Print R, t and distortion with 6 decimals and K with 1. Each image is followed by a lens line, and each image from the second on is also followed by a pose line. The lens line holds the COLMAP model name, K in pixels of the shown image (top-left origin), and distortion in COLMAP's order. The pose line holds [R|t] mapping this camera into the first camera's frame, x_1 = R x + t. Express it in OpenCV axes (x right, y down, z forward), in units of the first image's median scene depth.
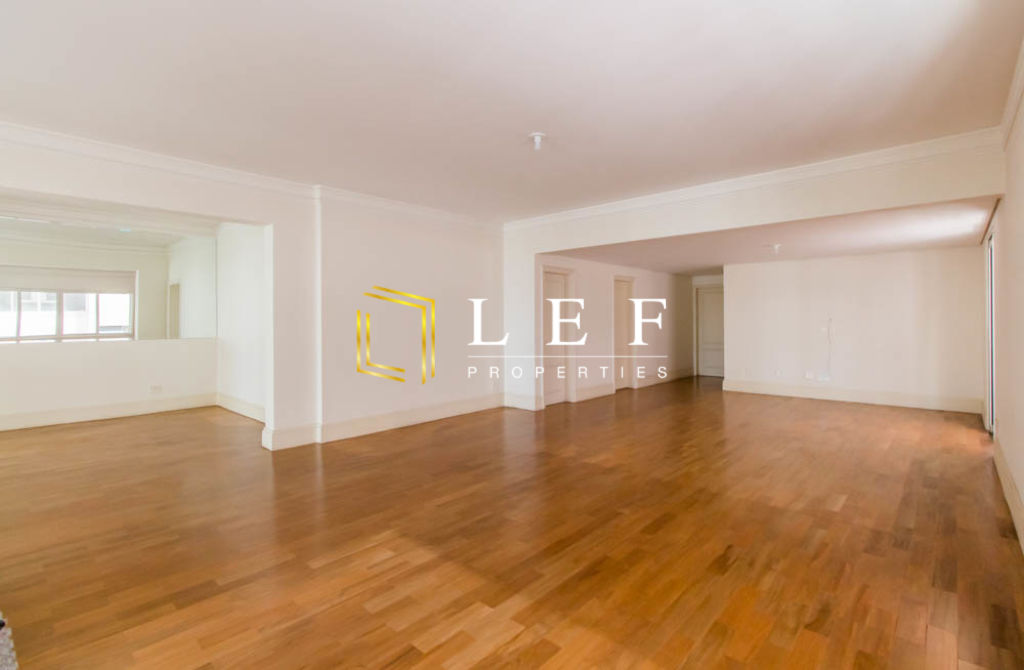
lens RADIAL K [[480.3, 0, 514.9], [0, 480.3, 328.5], [0, 0, 1]] dist [0.000094, 0.000332]
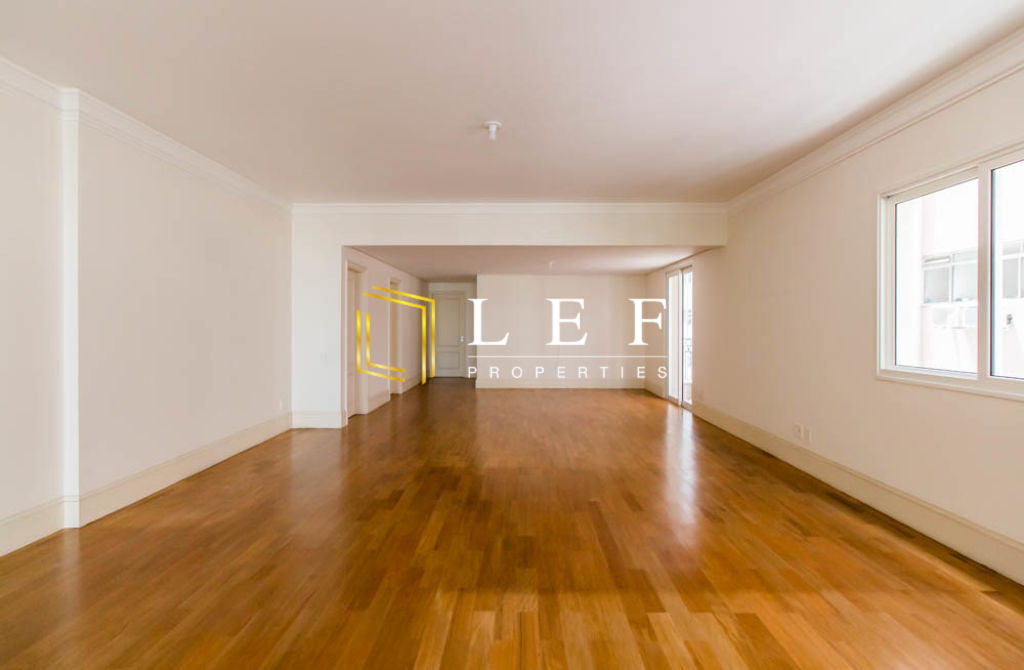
lens RADIAL K [[480.3, 0, 514.3], [0, 480.3, 332.8], [0, 0, 1]] dist [0.000094, 0.000332]
pose [[0.745226, -0.004452, 0.666797, -0.655780], [0.006321, 0.999980, -0.000388, 0.005888], [-0.666782, 0.004504, 0.745239, 0.332017]]
